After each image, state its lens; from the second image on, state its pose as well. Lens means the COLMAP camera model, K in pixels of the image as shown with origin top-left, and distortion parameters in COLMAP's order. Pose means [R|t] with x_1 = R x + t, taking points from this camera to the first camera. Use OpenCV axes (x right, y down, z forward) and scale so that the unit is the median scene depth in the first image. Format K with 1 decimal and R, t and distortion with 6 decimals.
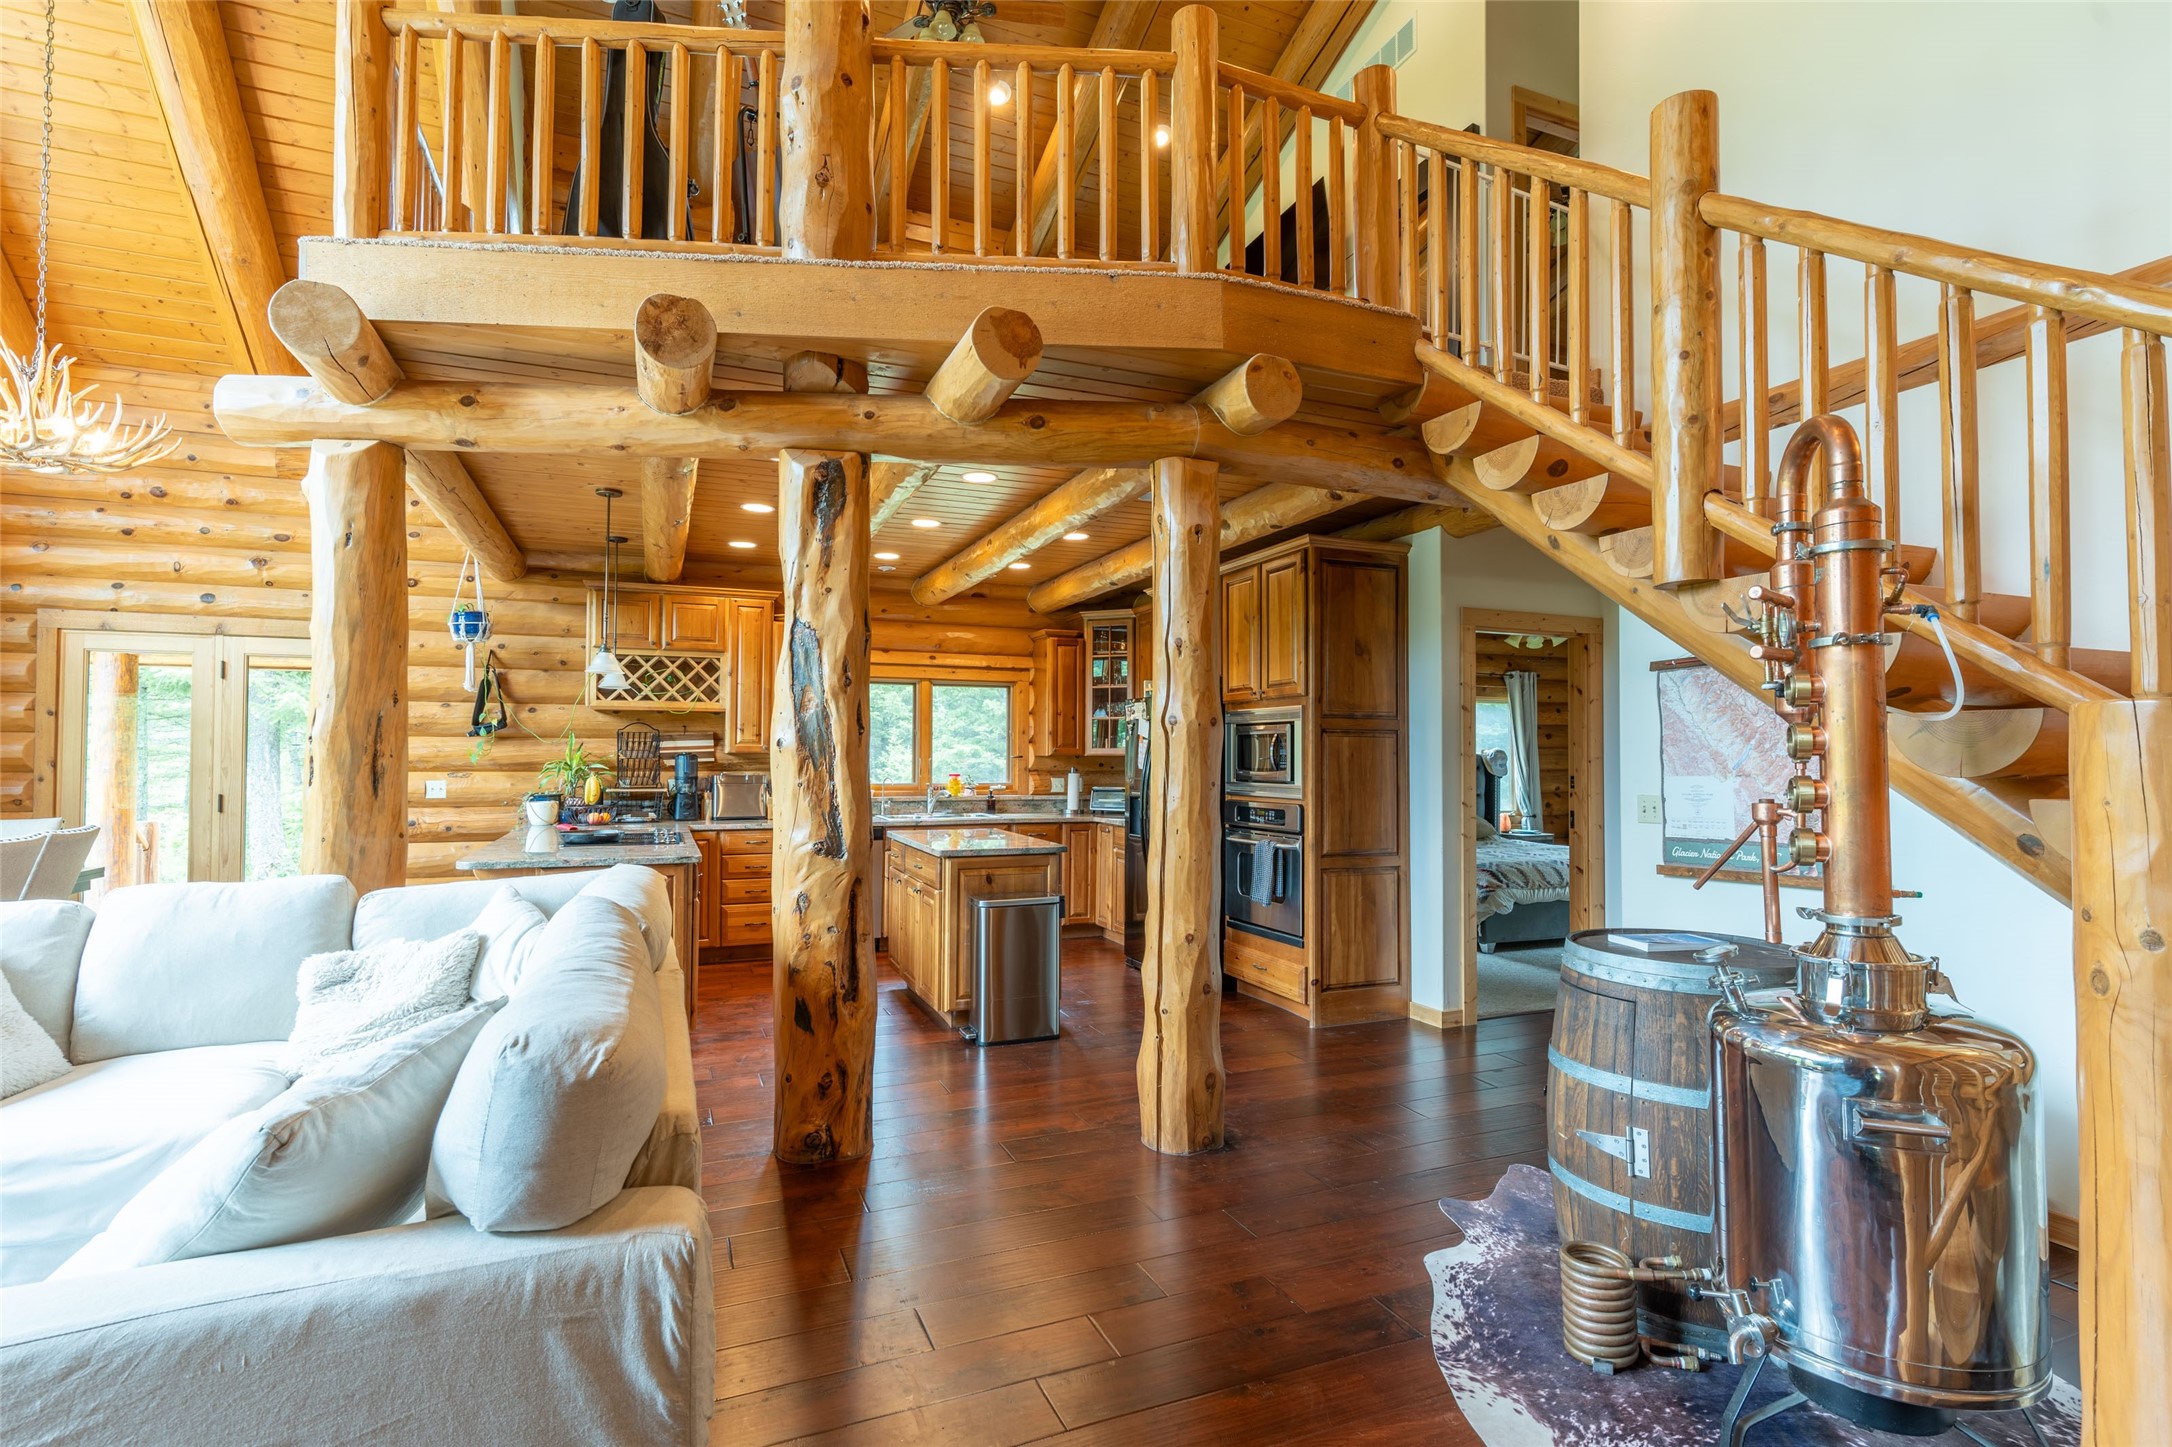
lens RADIAL K [[1028.4, 0, 1079.2], [0, 1028.4, 732.2], [0, 0, 1]] dist [0.000861, -0.000005]
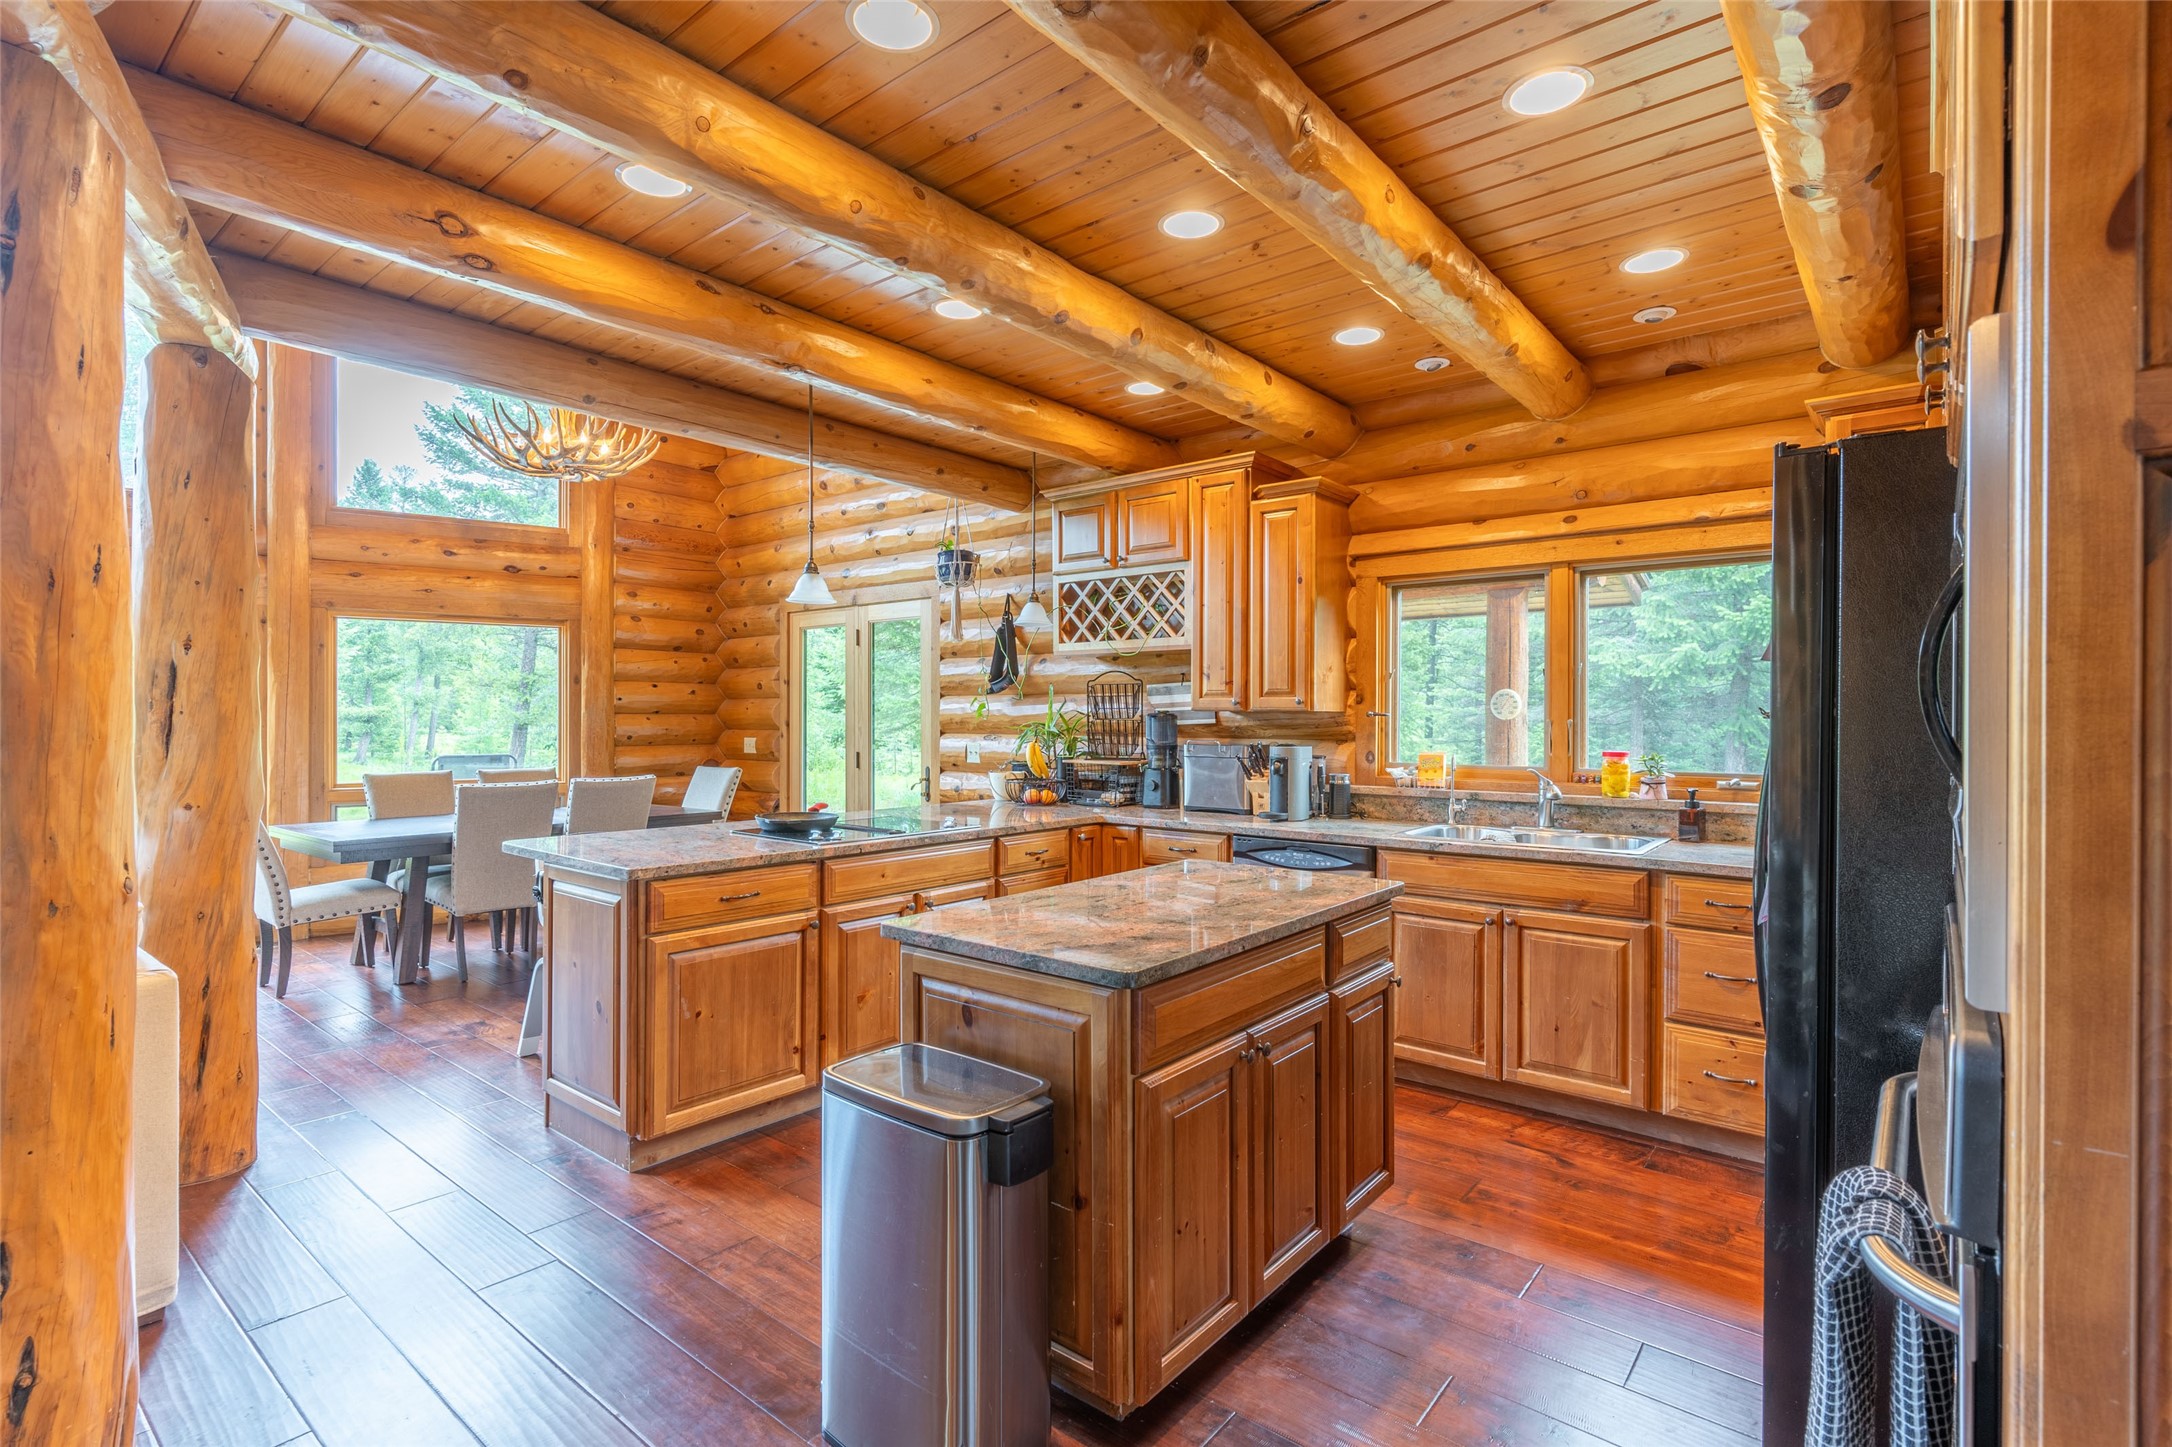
lens RADIAL K [[1025.6, 0, 1083.3], [0, 1025.6, 719.1], [0, 0, 1]] dist [0.003526, 0.000264]
pose [[0.471243, -0.000667, -0.882003, 0.249396], [0.020092, 0.999748, 0.009979, 0.020447], [0.881774, -0.022424, 0.471138, 0.733014]]
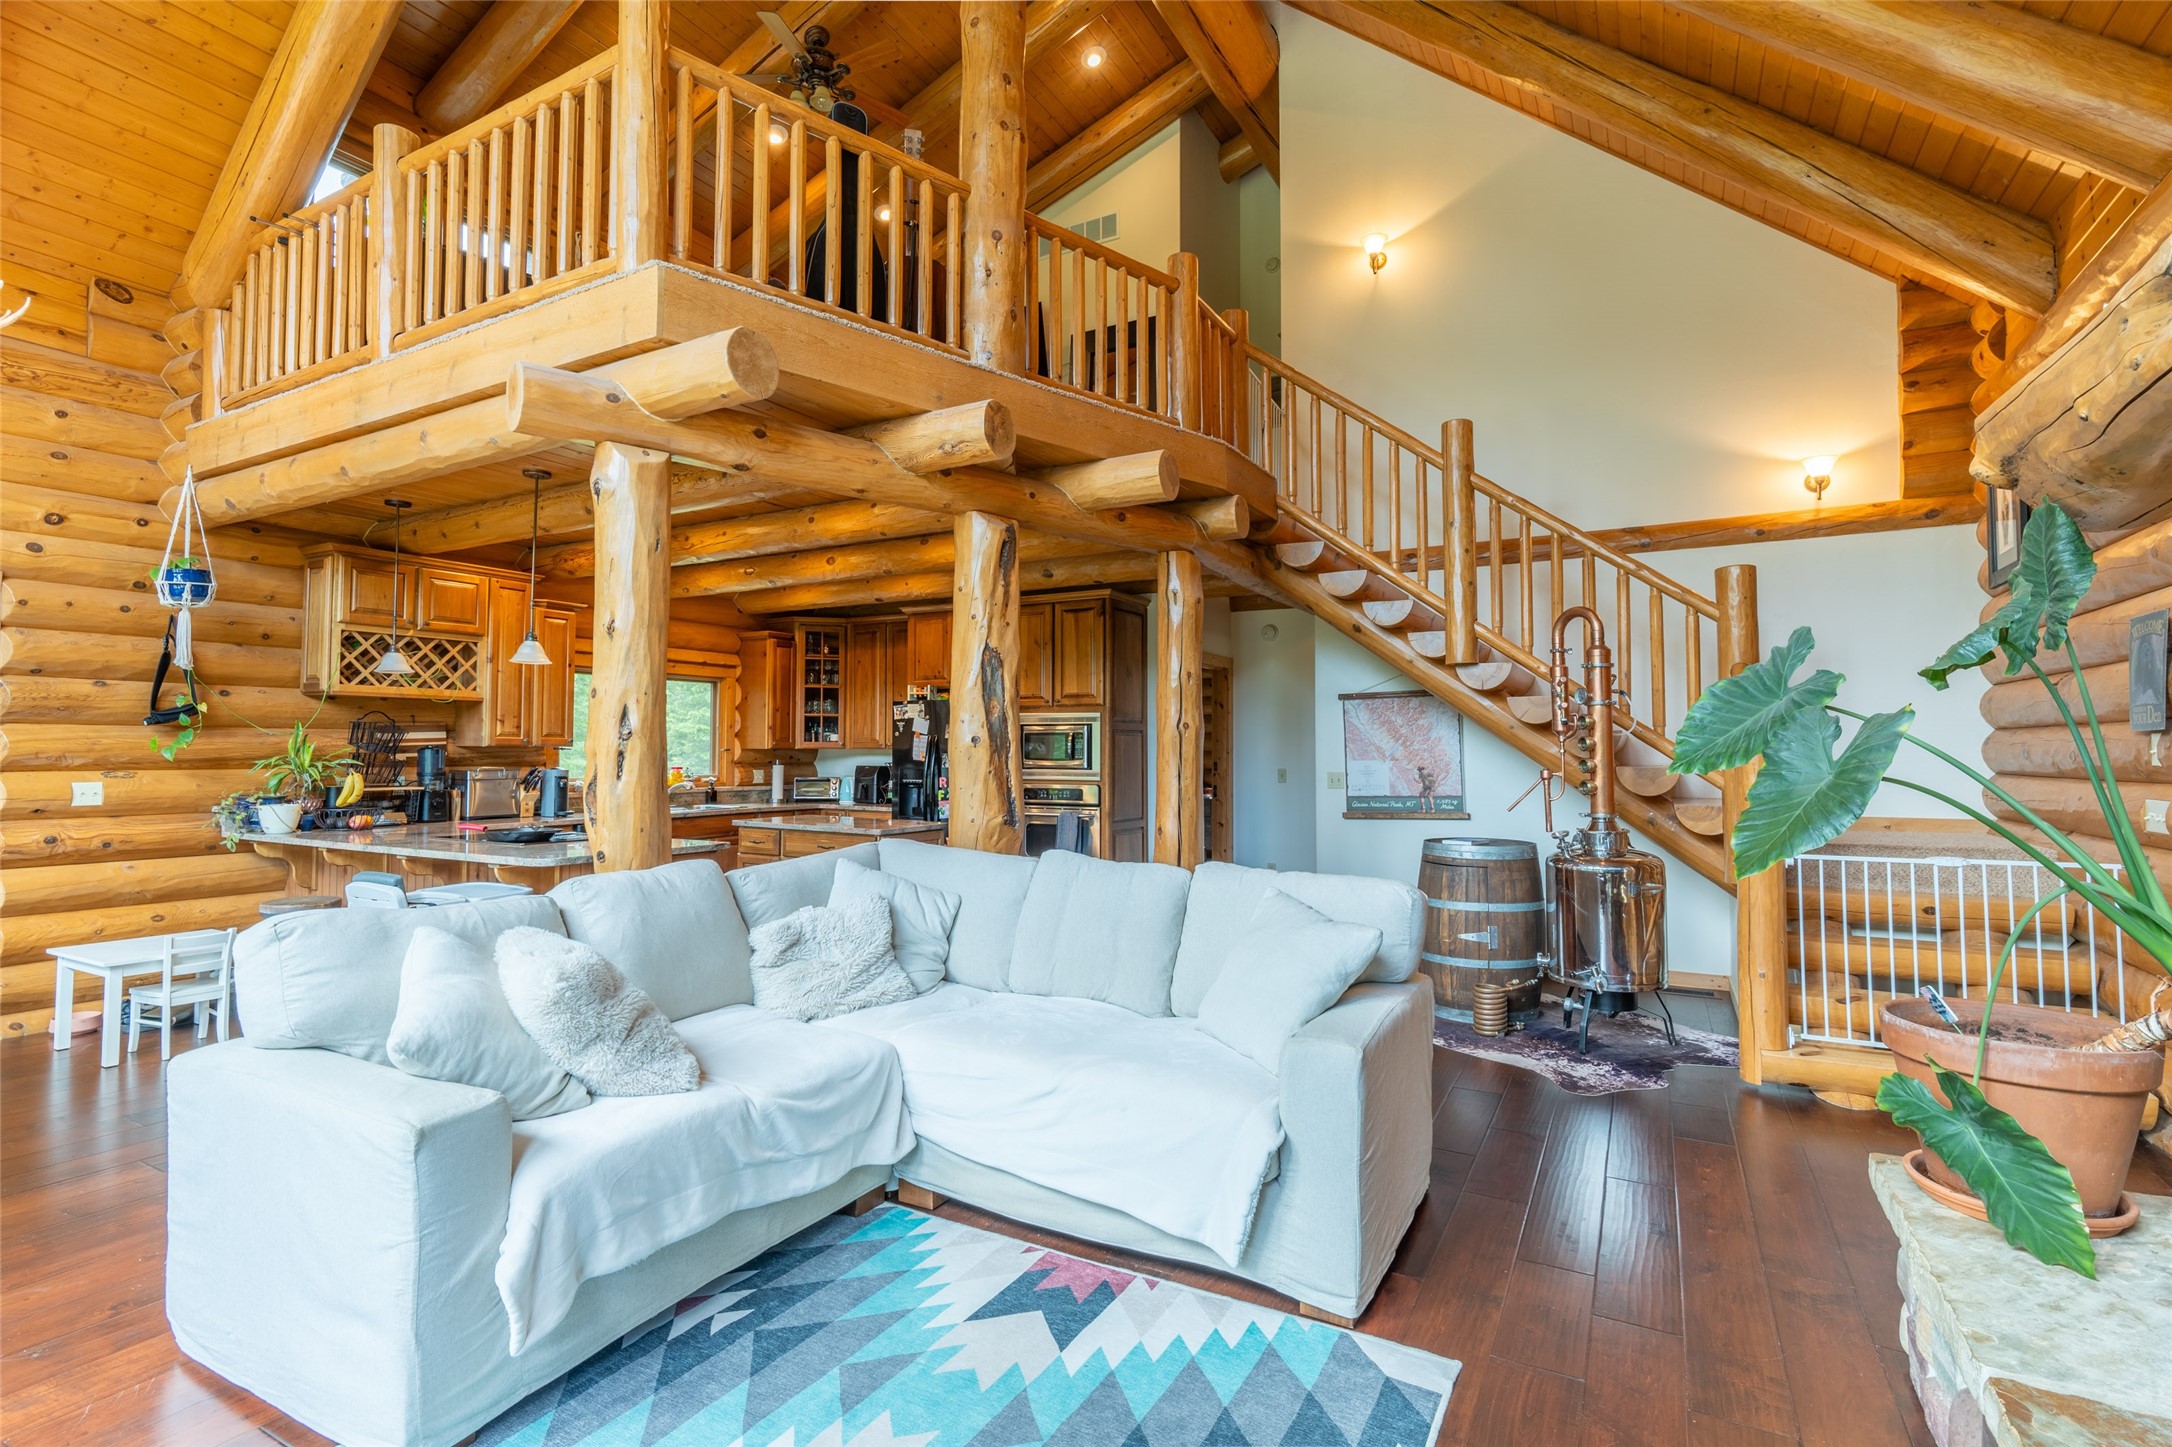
lens RADIAL K [[1028.2, 0, 1077.9], [0, 1028.2, 719.2], [0, 0, 1]] dist [-0.001094, -0.000218]
pose [[0.788012, 0.016921, 0.615427, -0.575498], [-0.013814, 0.999857, -0.009803, -0.002556], [-0.615505, -0.000776, 0.788133, -0.055144]]
